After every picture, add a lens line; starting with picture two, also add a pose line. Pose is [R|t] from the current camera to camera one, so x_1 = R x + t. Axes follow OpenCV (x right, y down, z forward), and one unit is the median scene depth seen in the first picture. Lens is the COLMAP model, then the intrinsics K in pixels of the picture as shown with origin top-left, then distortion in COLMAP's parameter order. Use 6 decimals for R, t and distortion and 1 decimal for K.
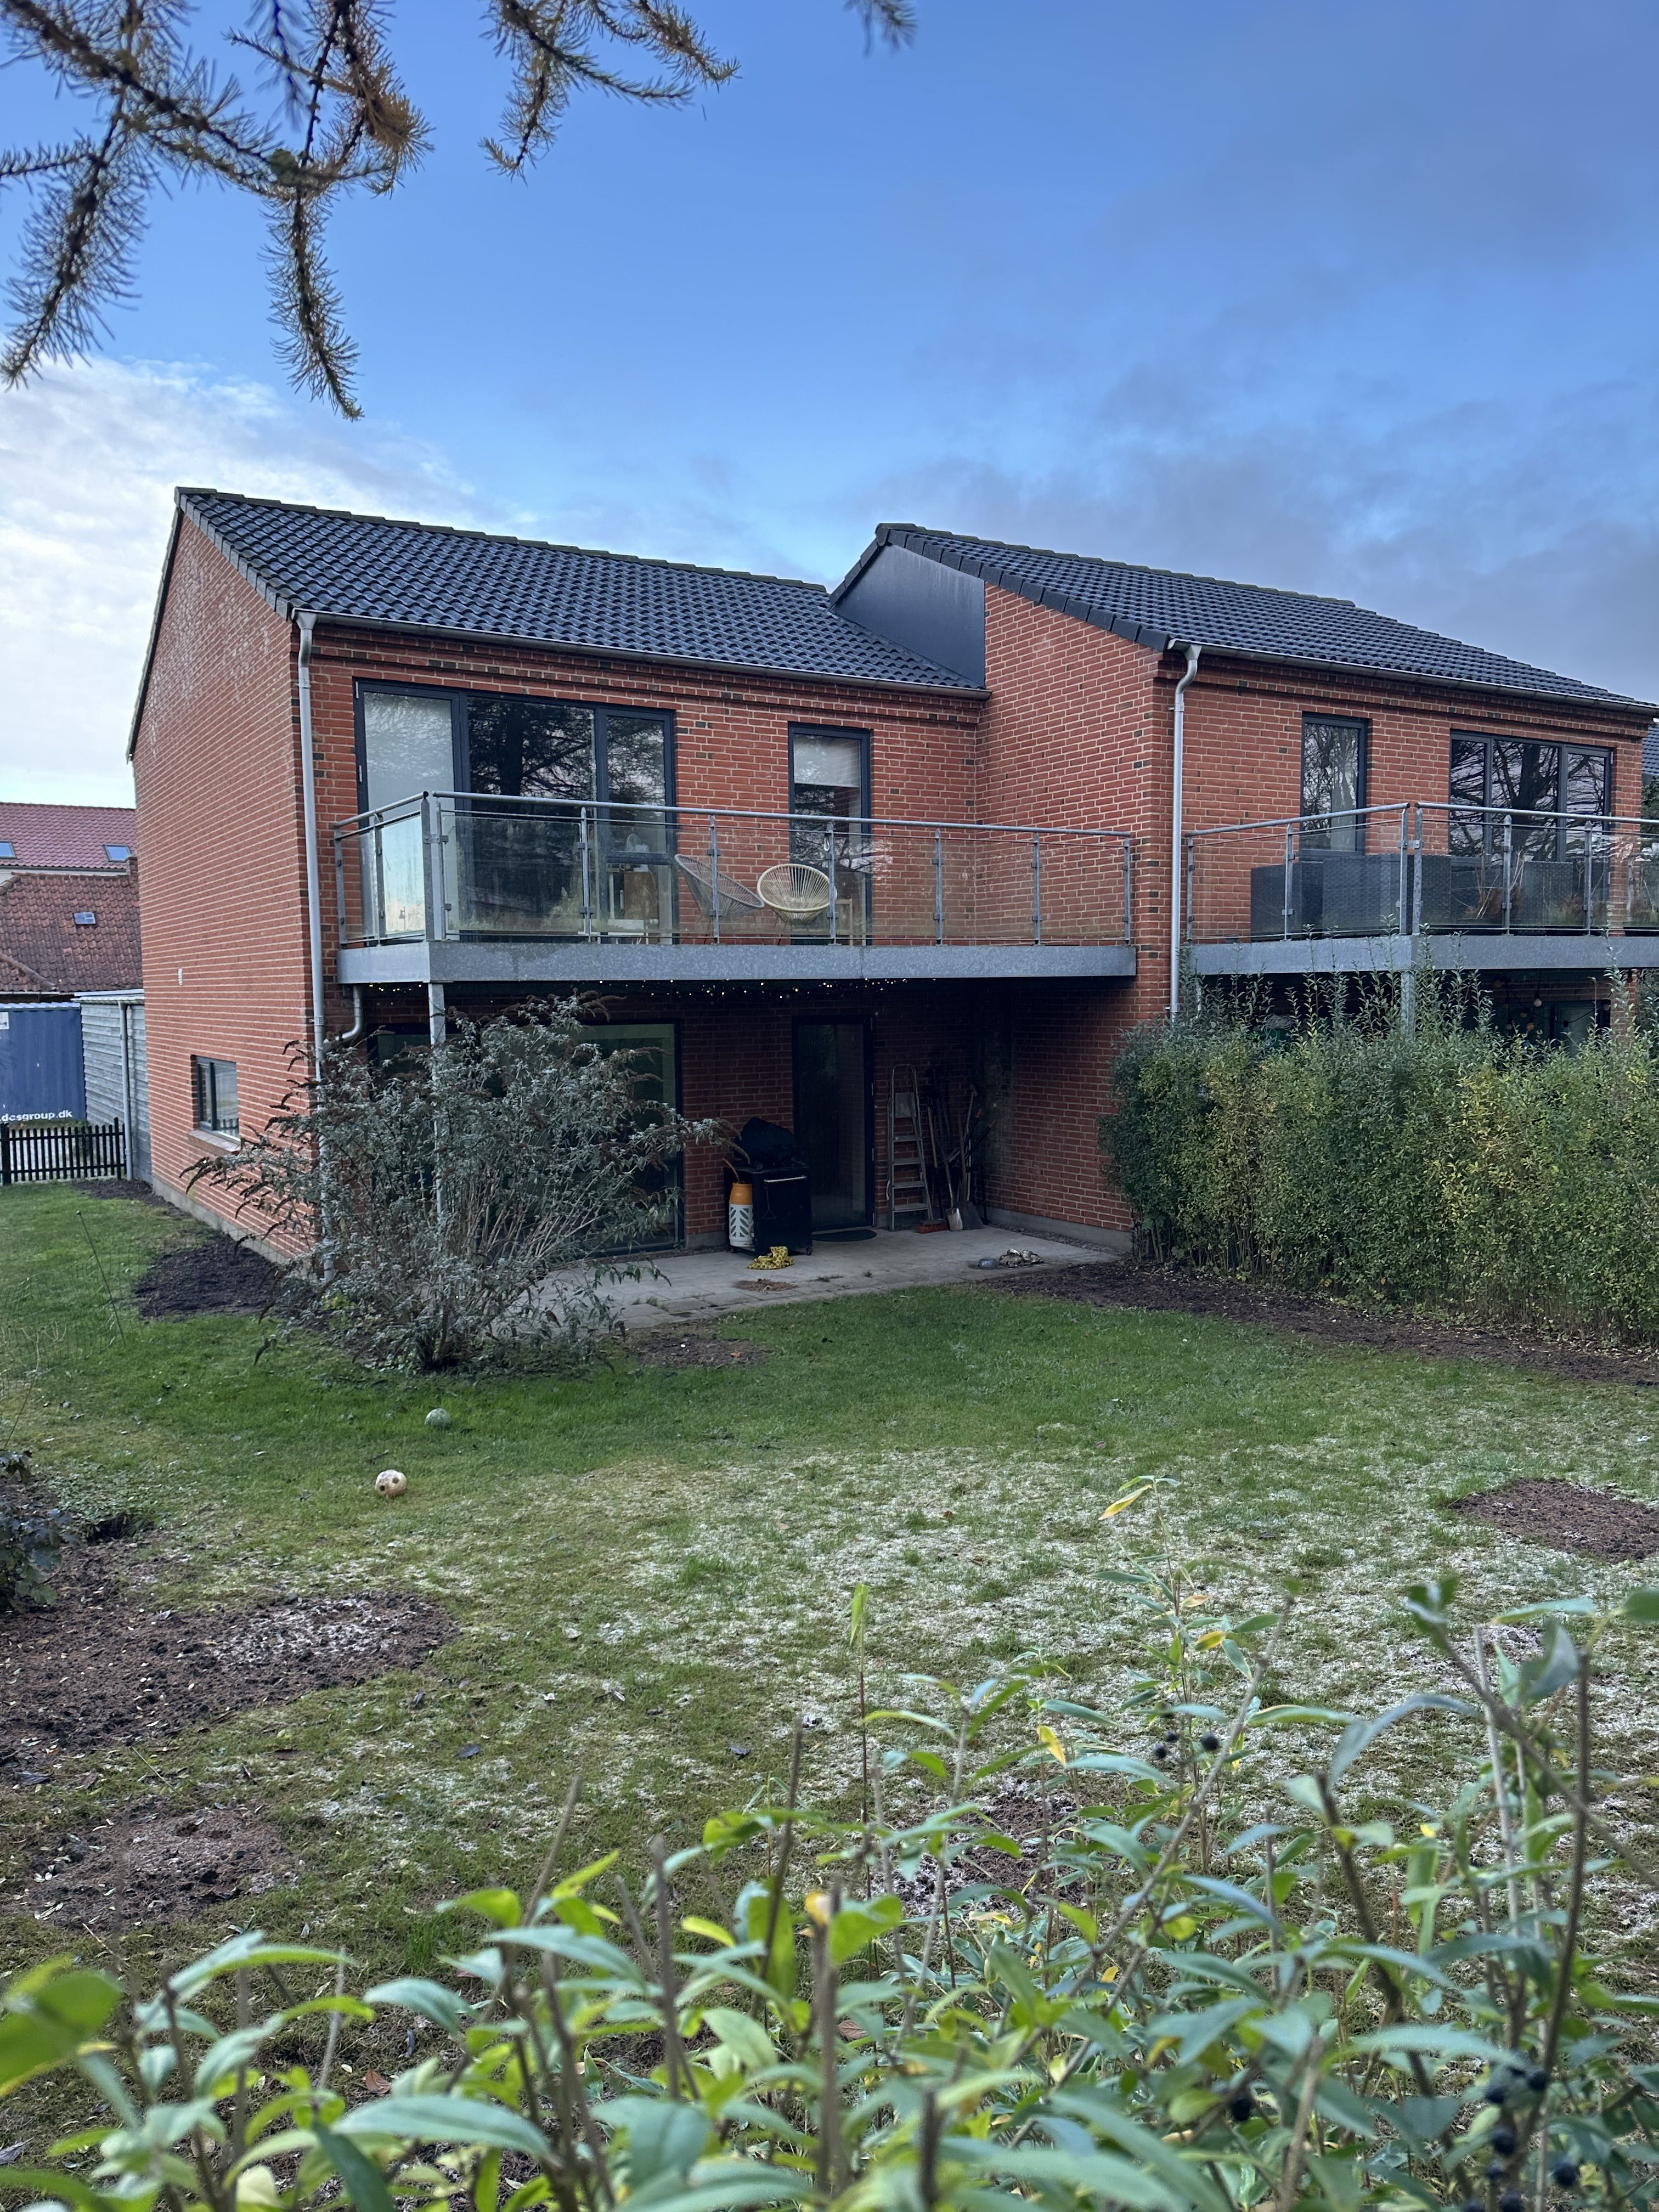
lens RADIAL K [[1550.4, 0, 830.7], [0, 1550.4, 1140.8], [0, 0, 1]] dist [0.076504, -0.001747]
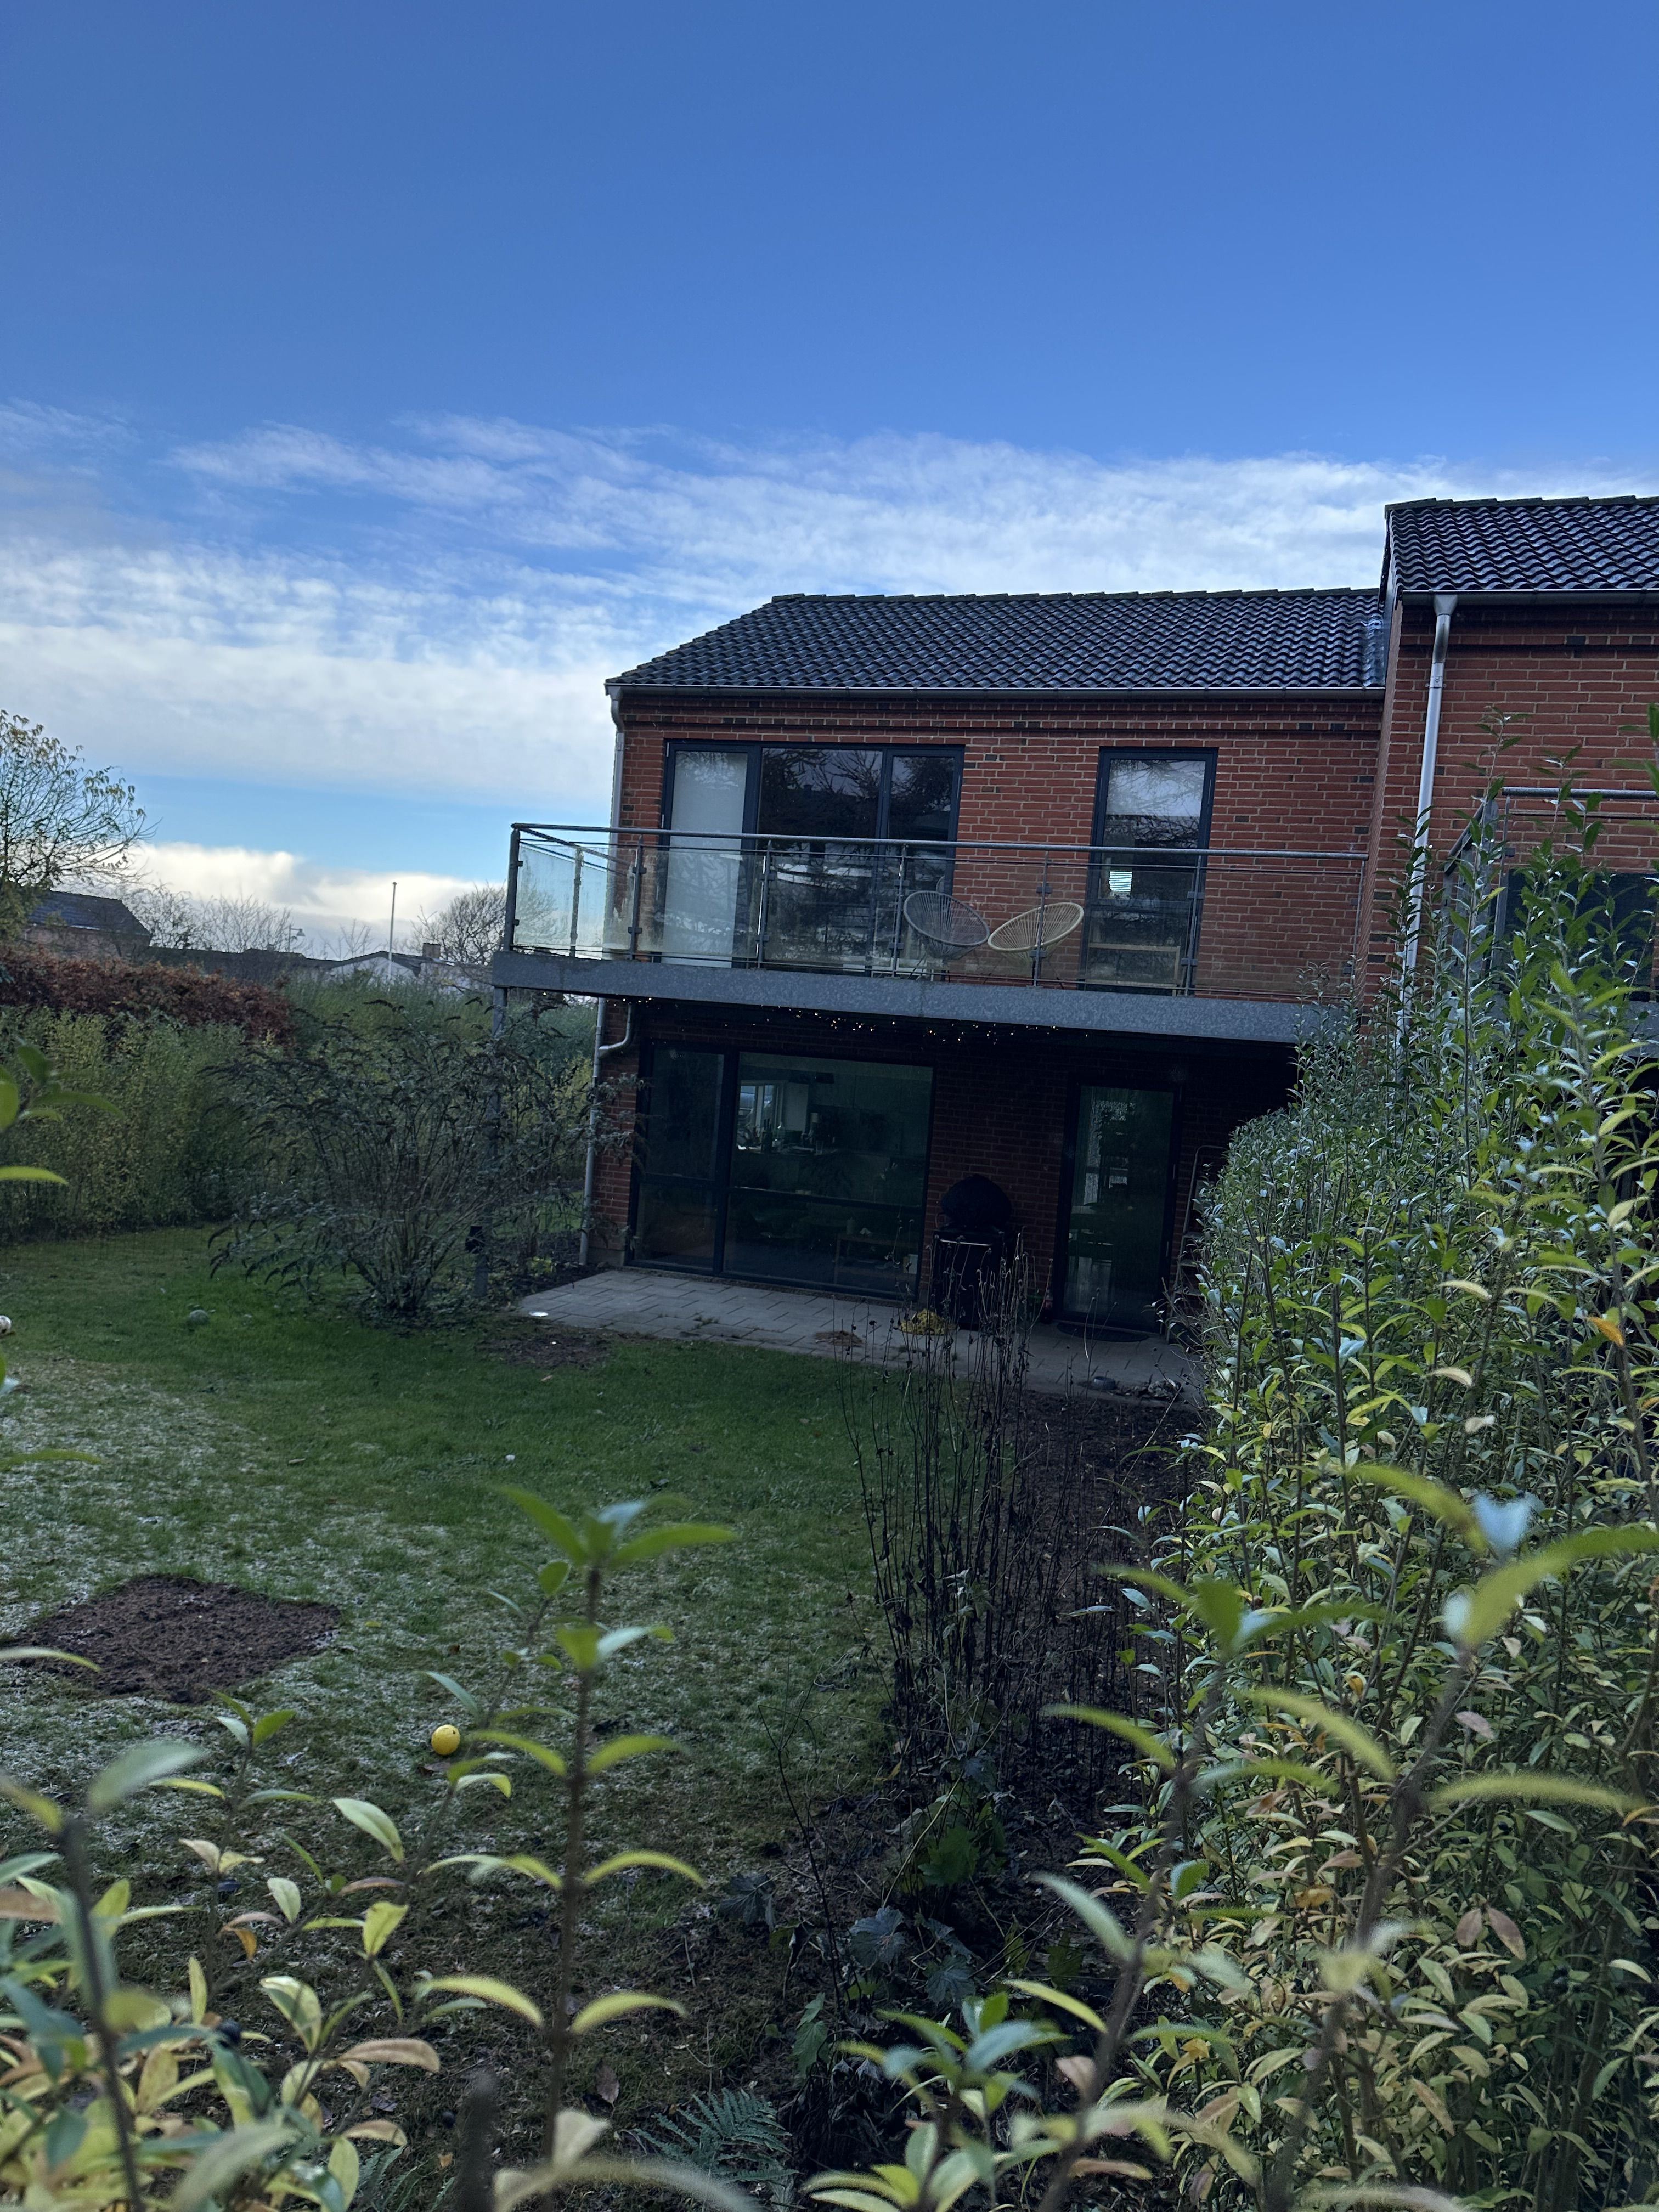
lens RADIAL K [[1546.1, 0, 829.5], [0, 1546.1, 1106.0], [0, 0, 1]] dist [0.083209, -0.001346]
pose [[0.633780, 0.098063, -0.767272, 0.616296], [-0.161203, 0.986896, -0.007023, -0.033671], [0.756529, 0.128137, 0.641283, 0.347152]]
